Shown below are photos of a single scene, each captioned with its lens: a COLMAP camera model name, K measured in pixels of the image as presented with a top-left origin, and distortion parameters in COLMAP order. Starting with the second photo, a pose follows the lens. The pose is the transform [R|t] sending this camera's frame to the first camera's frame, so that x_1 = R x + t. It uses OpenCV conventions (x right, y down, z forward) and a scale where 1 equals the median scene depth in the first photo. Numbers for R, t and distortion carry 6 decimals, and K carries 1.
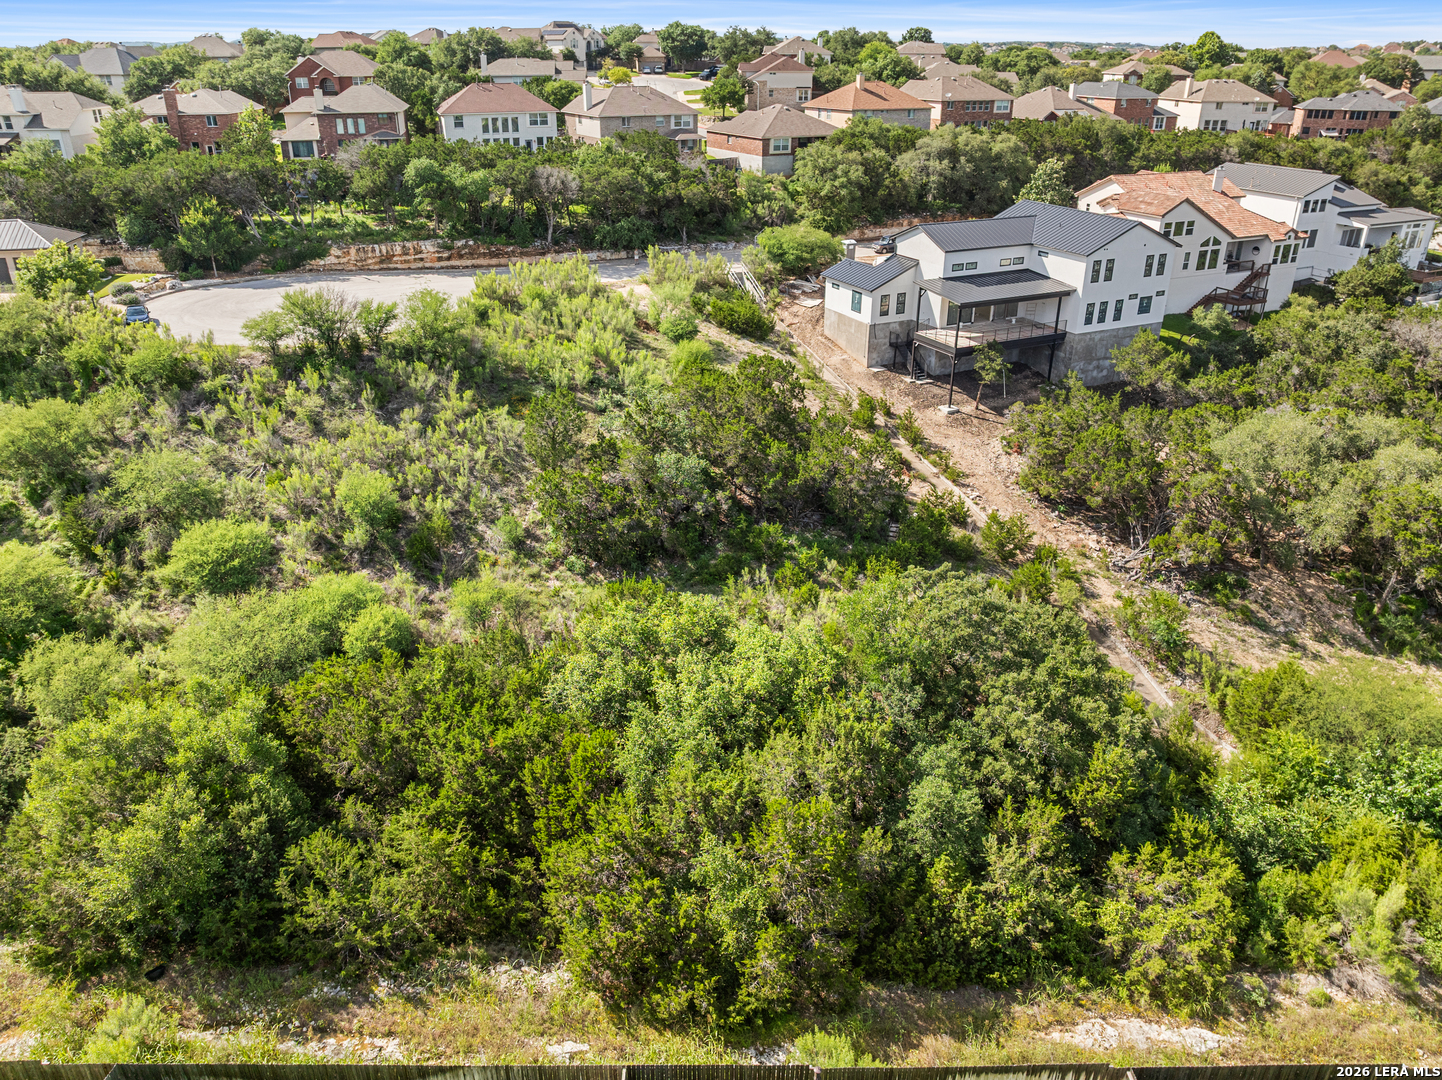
lens RADIAL K [[1030.6, 0, 724.0], [0, 1030.6, 544.1], [0, 0, 1]] dist [-0.048146, 0.016456]
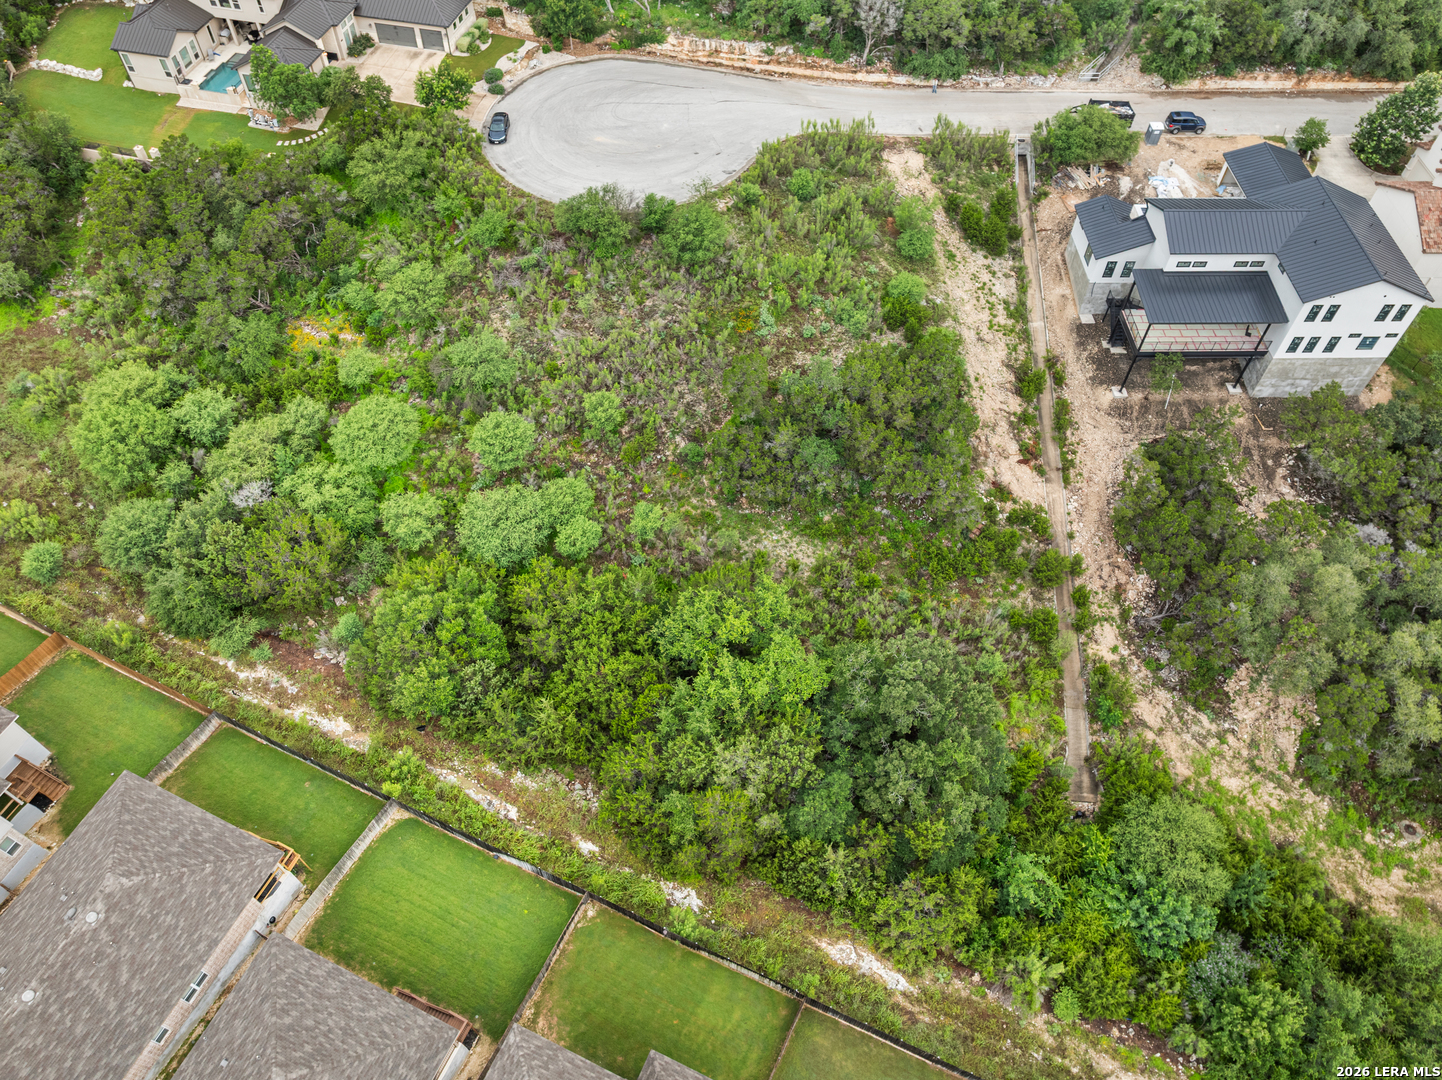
lens RADIAL K [[1030.6, 0, 721.7], [0, 1030.6, 546.5], [0, 0, 1]] dist [-0.048146, 0.016456]
pose [[0.905549, 0.346648, -0.244575, 0.149668], [-0.193862, 0.850902, 0.488245, -0.421947], [0.377358, -0.394715, 0.837735, -0.146167]]
